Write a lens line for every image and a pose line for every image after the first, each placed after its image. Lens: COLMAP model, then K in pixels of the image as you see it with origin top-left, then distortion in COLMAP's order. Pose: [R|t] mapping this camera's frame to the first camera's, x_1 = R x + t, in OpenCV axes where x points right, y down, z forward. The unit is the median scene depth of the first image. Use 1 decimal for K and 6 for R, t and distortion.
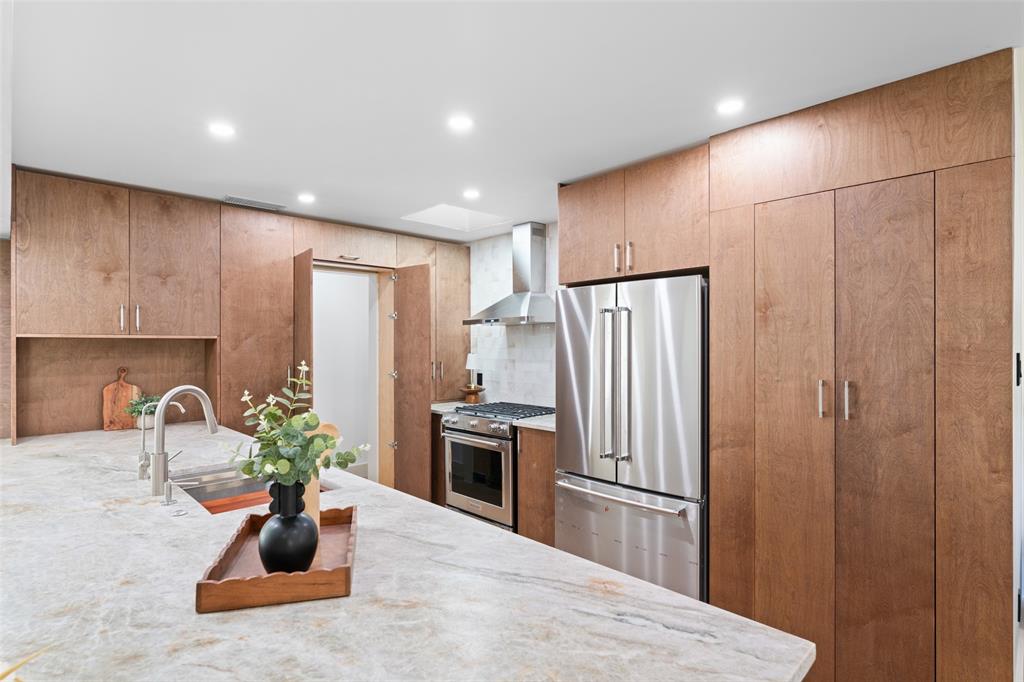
lens RADIAL K [[513.2, 0, 506.6], [0, 513.2, 346.8], [0, 0, 1]] dist [-0.002737, 0.000872]
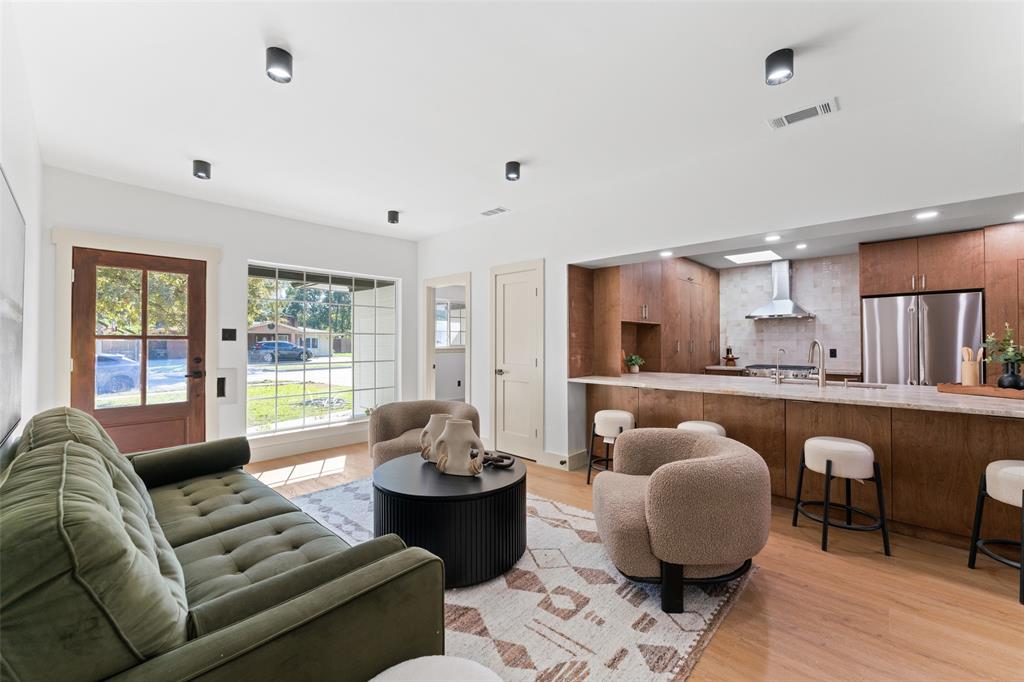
lens RADIAL K [[410.7, 0, 510.1], [0, 410.7, 338.6], [0, 0, 1]] dist [-0.004727, 0.000806]
pose [[0.999113, 0.003285, 0.041987, -1.786729], [-0.002762, 0.999918, -0.012511, 0.083931], [-0.042024, 0.012384, 0.999040, -0.641823]]
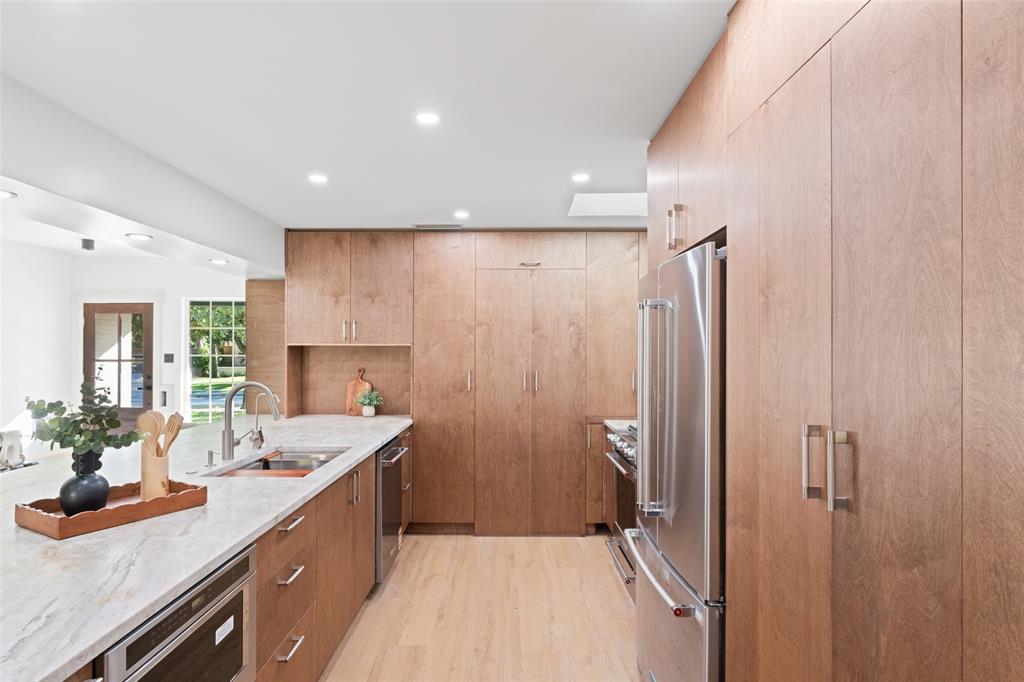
lens RADIAL K [[550.2, 0, 508.7], [0, 550.2, 349.1], [0, 0, 1]] dist [-0.000598, -0.002068]
pose [[0.716819, 0.000561, -0.697259, 0.745136], [-0.006725, 0.999959, -0.006109, -0.003696], [0.697227, 0.009068, 0.716793, 0.386922]]
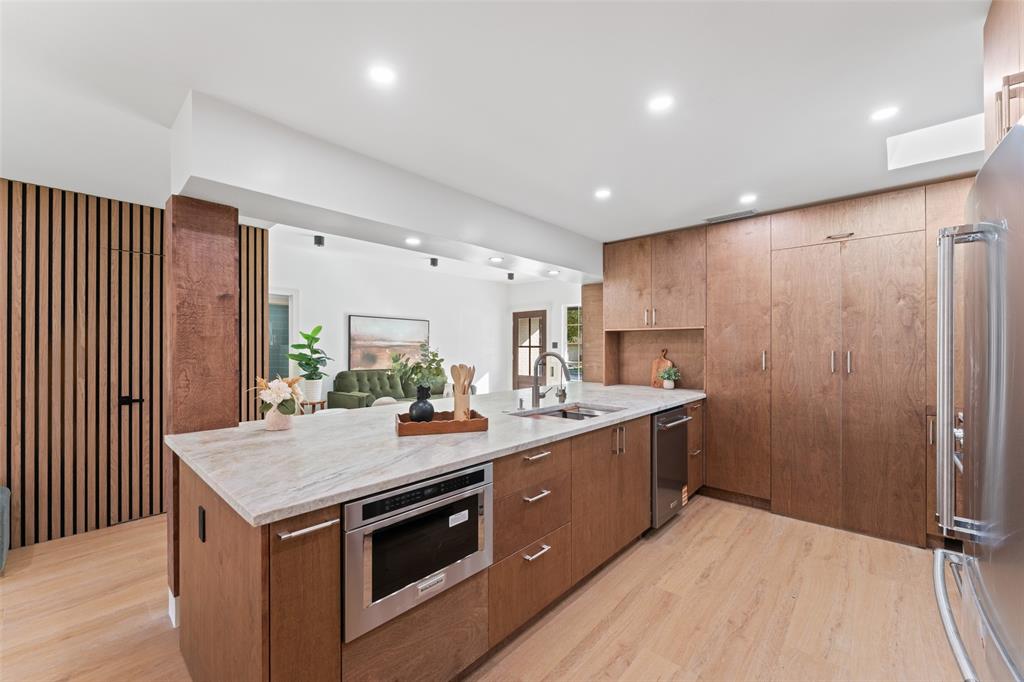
lens RADIAL K [[410.7, 0, 506.7], [0, 410.7, 344.9], [0, 0, 1]] dist [-0.004727, 0.000806]
pose [[0.059824, -0.000903, -0.998209, 0.719686], [-0.004100, 0.999991, -0.001150, 0.046907], [0.998200, 0.004162, 0.059820, 0.663656]]
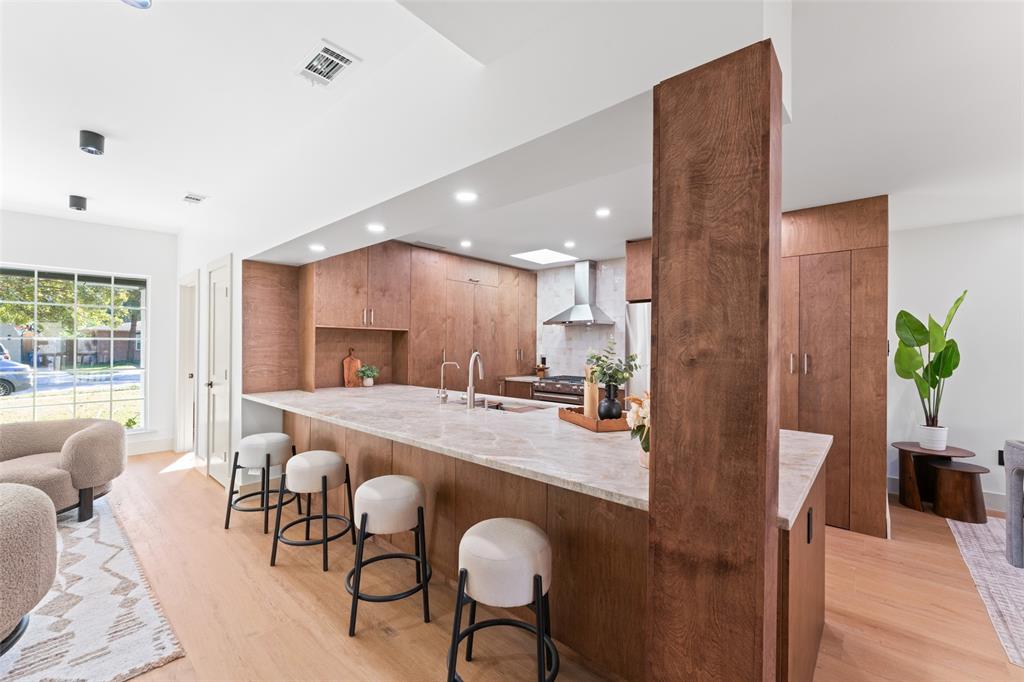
lens RADIAL K [[410.7, 0, 507.8], [0, 410.7, 345.5], [0, 0, 1]] dist [-0.004727, 0.000806]
pose [[0.997232, 0.011044, 0.073532, -0.544992], [-0.010801, 0.999935, -0.003702, 0.048501], [-0.073568, 0.002898, 0.997286, -0.443942]]
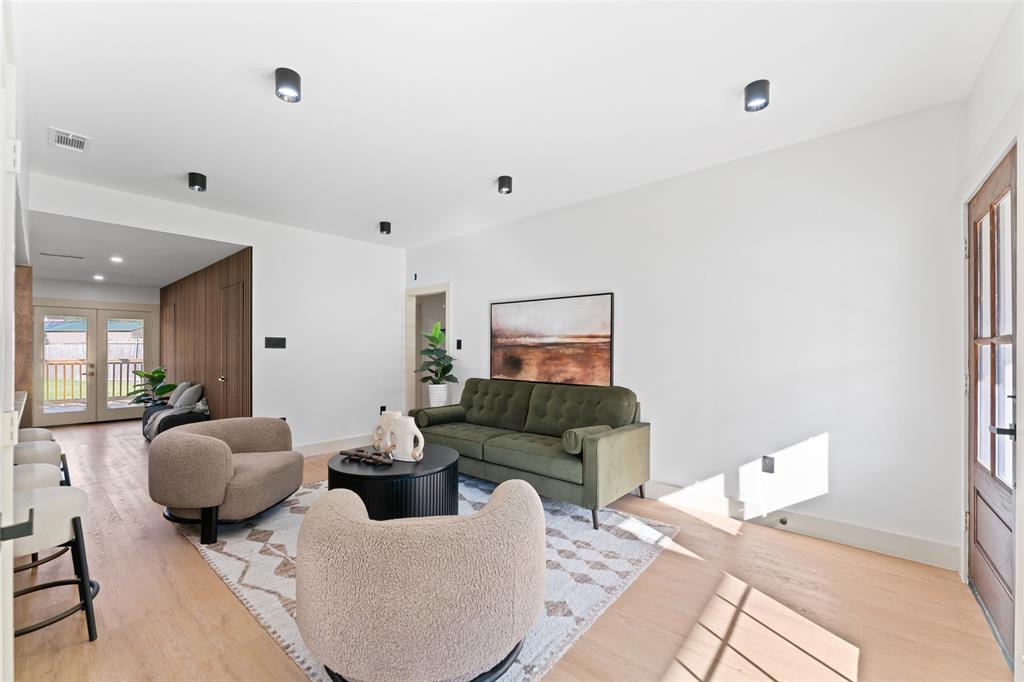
lens RADIAL K [[410.7, 0, 504.0], [0, 410.7, 352.0], [0, 0, 1]] dist [-0.004727, 0.000806]
pose [[-0.996469, 0.005765, -0.083768, -2.145351], [0.005165, 0.999959, 0.007376, 0.075799], [0.083807, 0.006918, -0.996458, 1.892336]]
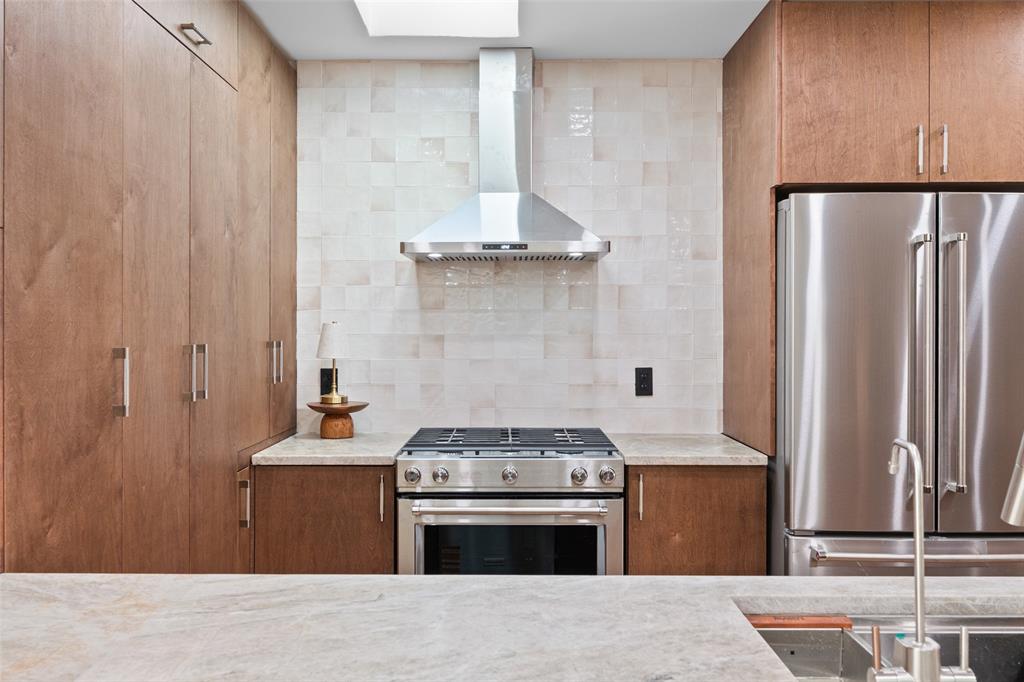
lens RADIAL K [[918.4, 0, 499.6], [0, 918.4, 333.9], [0, 0, 1]] dist [-0.003636, -0.012433]
pose [[0.701556, 0.002258, 0.712610, -1.107131], [-0.002039, 0.999997, -0.001161, 0.050082], [-0.712611, -0.000639, 0.701559, 0.775813]]
